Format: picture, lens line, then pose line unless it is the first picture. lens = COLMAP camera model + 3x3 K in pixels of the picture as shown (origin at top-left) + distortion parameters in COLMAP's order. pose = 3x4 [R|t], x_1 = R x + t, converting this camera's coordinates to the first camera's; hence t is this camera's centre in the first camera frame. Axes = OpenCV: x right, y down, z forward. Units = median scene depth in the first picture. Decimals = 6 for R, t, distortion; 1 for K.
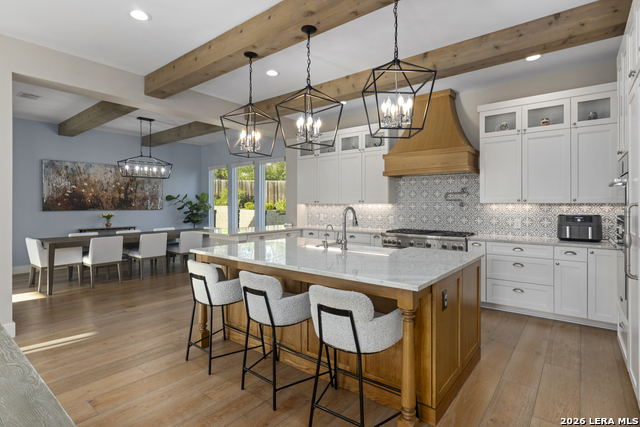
lens RADIAL K [[330.6, 0, 317.0], [0, 330.6, 200.8], [0, 0, 1]] dist [0.000017, 0.000785]
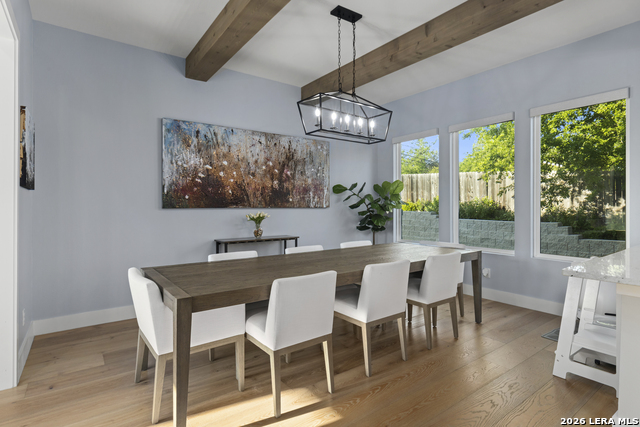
lens RADIAL K [[330.6, 0, 317.0], [0, 330.6, 200.8], [0, 0, 1]] dist [0.000017, 0.000785]
pose [[0.967493, -0.004492, -0.252856, -0.386163], [0.002657, 0.999968, -0.007598, 0.020828], [0.252882, 0.006679, 0.967474, 0.465619]]
